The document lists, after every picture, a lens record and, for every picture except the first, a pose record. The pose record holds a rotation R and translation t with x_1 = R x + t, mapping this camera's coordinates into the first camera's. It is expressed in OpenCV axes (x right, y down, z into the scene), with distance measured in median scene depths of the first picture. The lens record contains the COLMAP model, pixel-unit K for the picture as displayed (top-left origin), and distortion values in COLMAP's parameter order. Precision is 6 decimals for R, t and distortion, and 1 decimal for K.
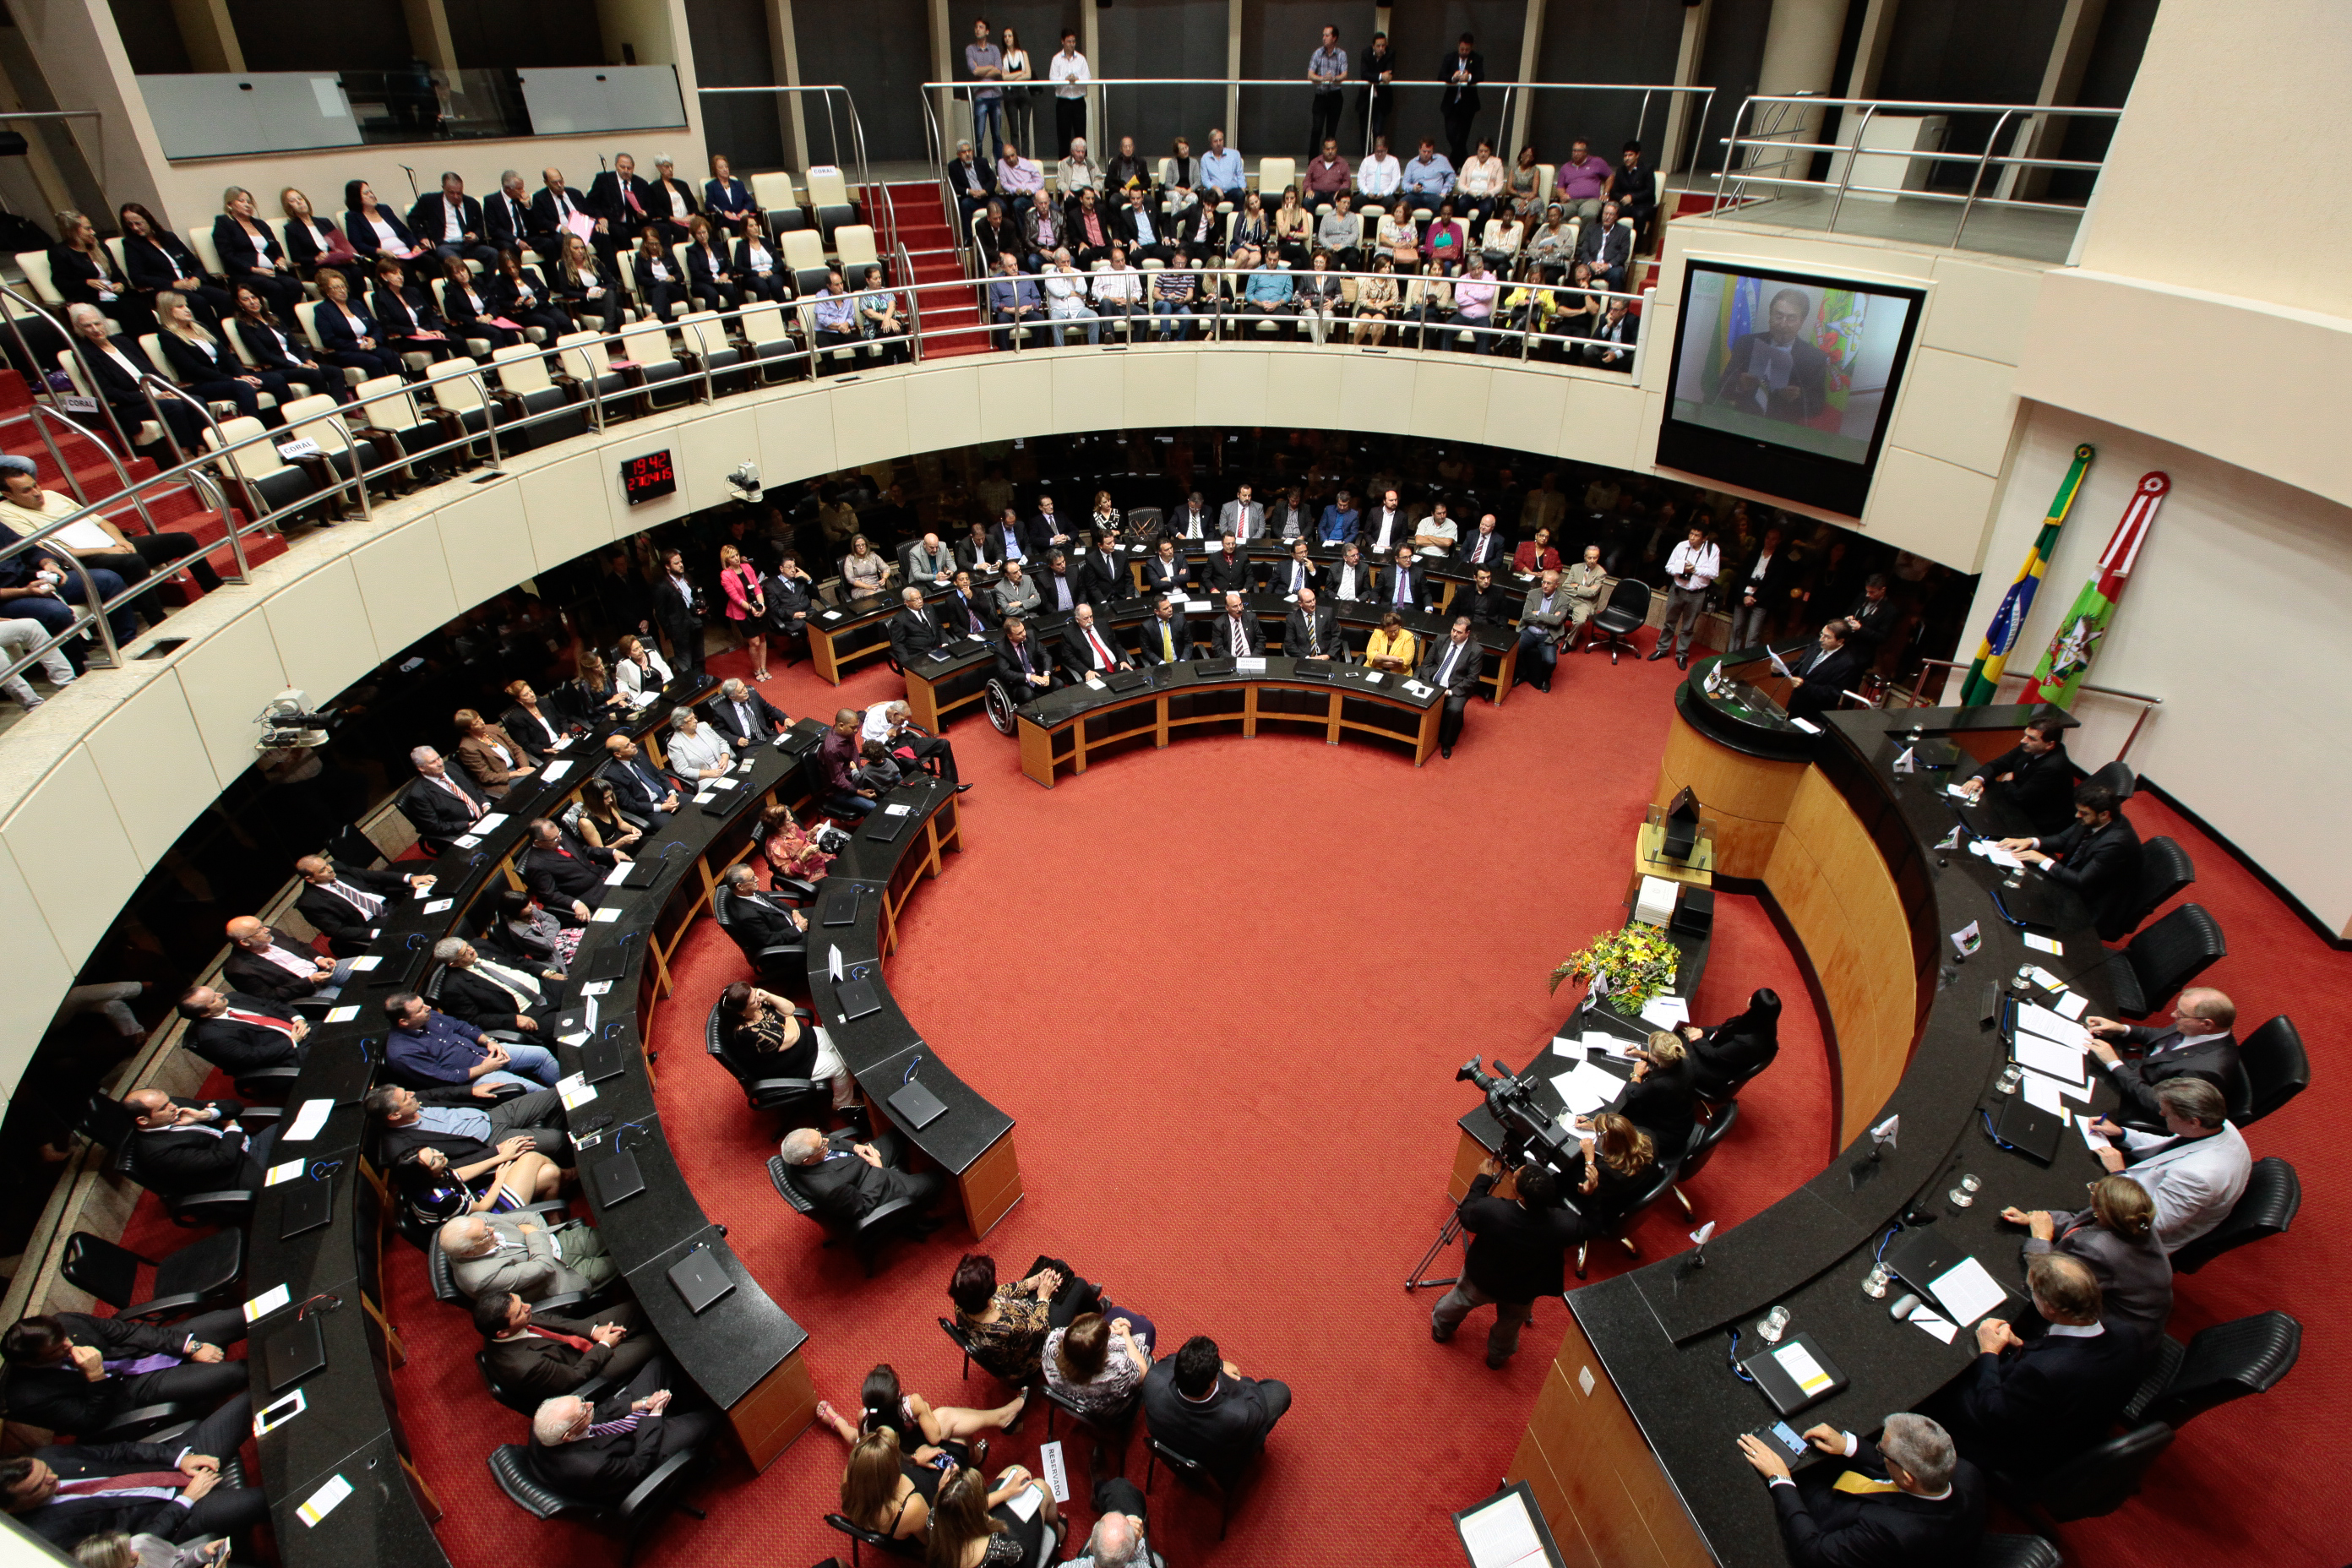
lens RADIAL K [[1071.0, 0, 1176.0], [0, 1071.0, 784.0], [0, 0, 1]] dist [-0.053550, 0.021153]
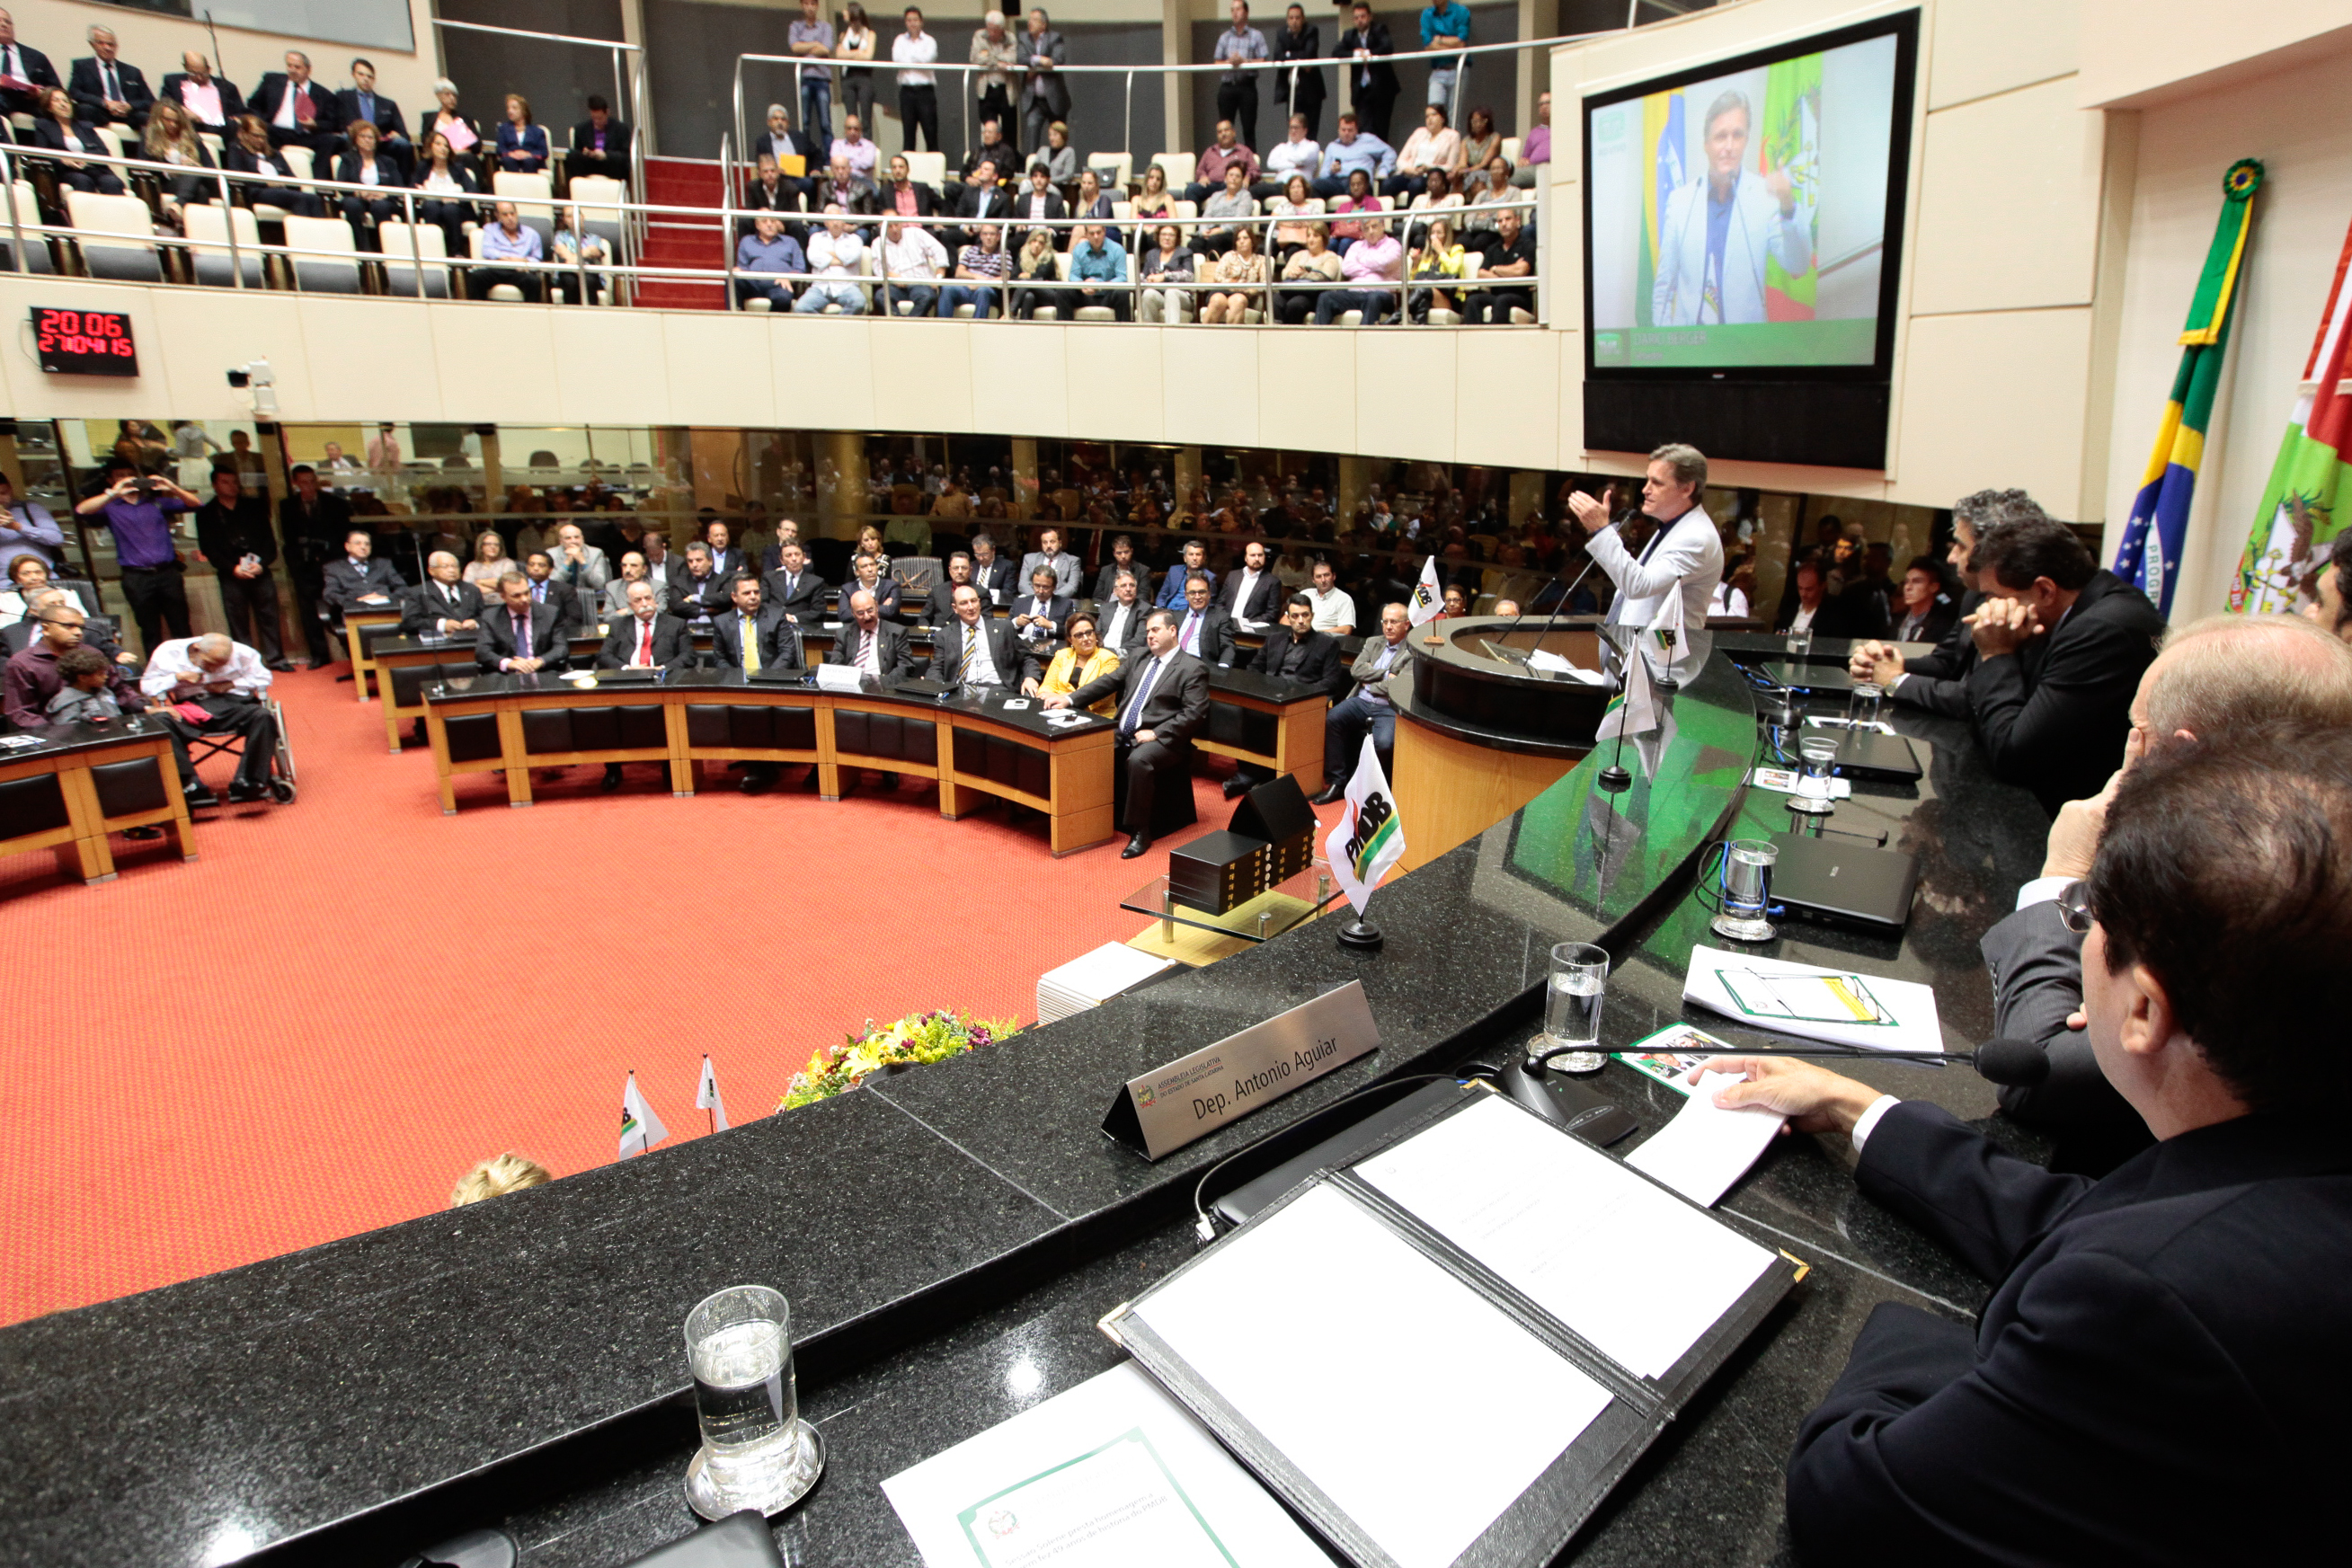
lens RADIAL K [[1224.3, 0, 1209.8], [0, 1224.3, 781.1], [0, 0, 1]] dist [-0.058286, 0.026217]
pose [[0.981064, 0.093280, -0.169740, 0.403525], [-0.138761, 0.949922, -0.279989, 0.111762], [0.135122, 0.298241, 0.944878, 0.389060]]
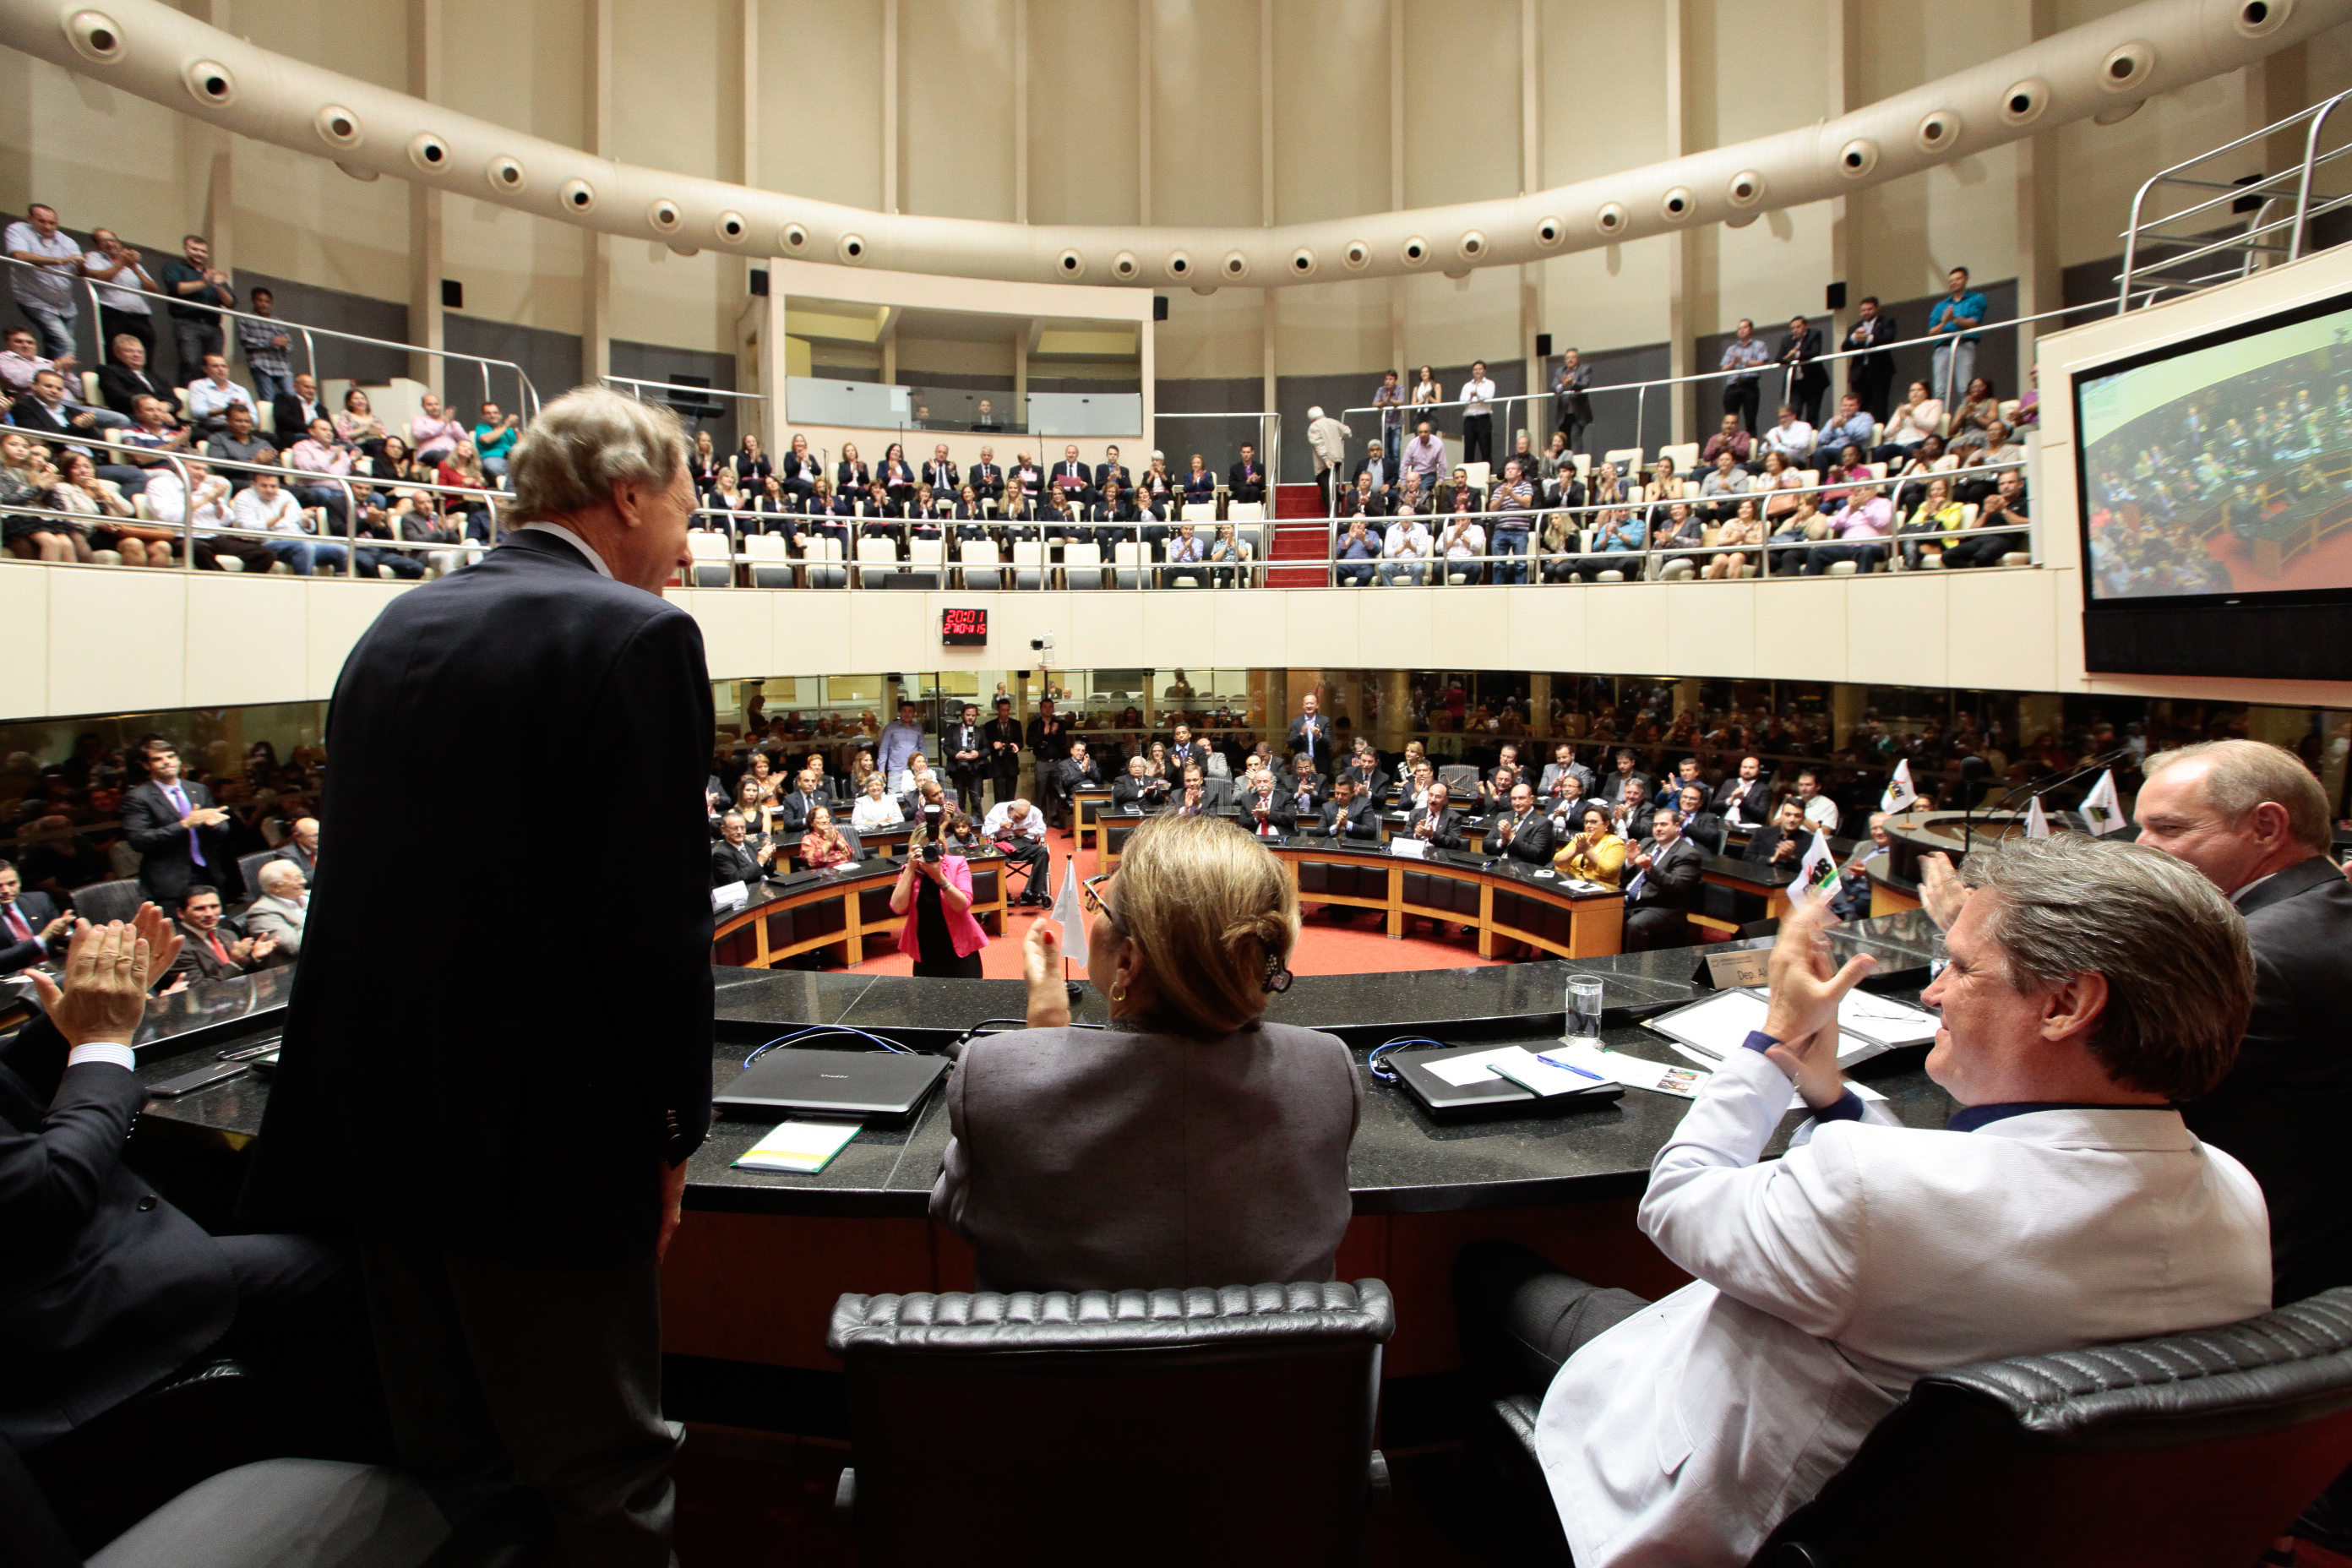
lens RADIAL K [[1071.0, 0, 1176.0], [0, 1071.0, 784.0], [0, 0, 1]] dist [-0.053550, 0.021153]
pose [[0.796204, 0.082511, -0.599375, 0.422060], [-0.337374, 0.882890, -0.326624, 0.177844], [0.502232, 0.462274, 0.730798, 0.280745]]
